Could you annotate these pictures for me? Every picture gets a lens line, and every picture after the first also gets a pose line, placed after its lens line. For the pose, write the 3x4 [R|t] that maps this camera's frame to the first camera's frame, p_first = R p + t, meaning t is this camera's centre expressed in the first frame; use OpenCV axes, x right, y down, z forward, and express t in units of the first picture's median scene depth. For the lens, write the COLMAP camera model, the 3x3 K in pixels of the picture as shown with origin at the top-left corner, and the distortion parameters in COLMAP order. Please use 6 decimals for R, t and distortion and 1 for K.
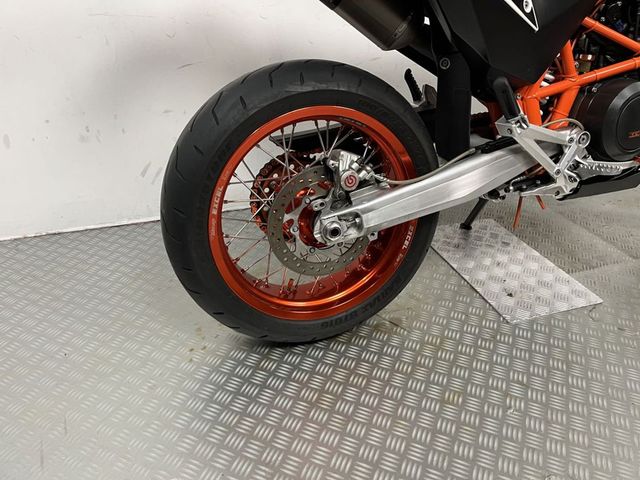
lens RADIAL K [[491.8, 0, 325.4], [0, 491.8, 235.5], [0, 0, 1]] dist [0.043317, -0.067205]
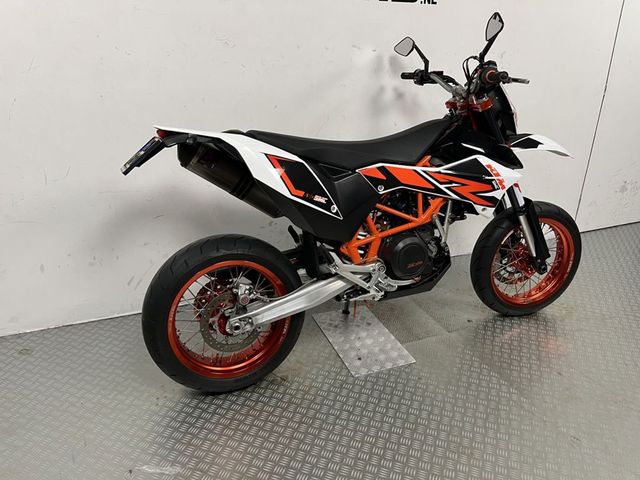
lens RADIAL K [[491.8, 0, 319.2], [0, 491.8, 234.2], [0, 0, 1]] dist [0.043317, -0.067205]
pose [[0.999190, -0.018274, 0.035841, 0.229100], [0.022725, 0.991512, -0.128016, -0.094905], [-0.033198, 0.128727, 0.991124, -0.762316]]
